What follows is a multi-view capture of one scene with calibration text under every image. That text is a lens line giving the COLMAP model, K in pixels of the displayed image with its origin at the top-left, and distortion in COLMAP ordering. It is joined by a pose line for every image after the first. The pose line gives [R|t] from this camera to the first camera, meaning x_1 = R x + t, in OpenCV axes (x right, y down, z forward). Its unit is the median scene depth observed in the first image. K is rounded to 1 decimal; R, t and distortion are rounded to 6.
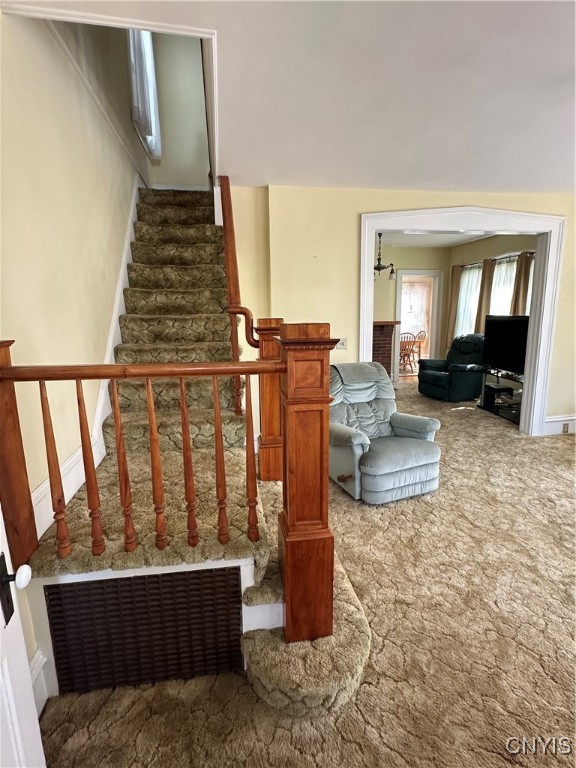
lens RADIAL K [[383.2, 0, 288.9], [0, 383.2, 383.4], [0, 0, 1]] dist [-0.006597, -0.000746]
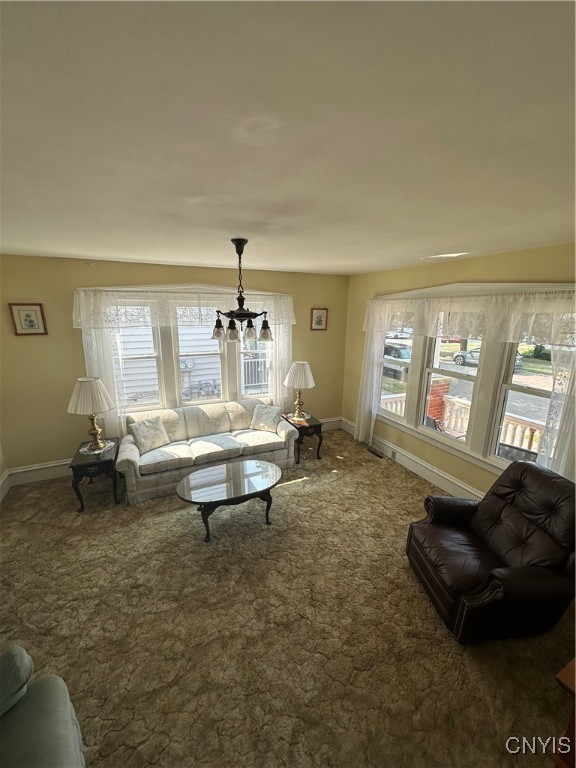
lens RADIAL K [[308.9, 0, 287.3], [0, 308.9, 384.9], [0, 0, 1]] dist [0.002010, 0.000141]
pose [[-0.262400, -0.216767, 0.940297, -0.080679], [0.178104, 0.946821, 0.267973, -0.422637], [-0.948380, 0.237787, -0.209838, 0.835126]]
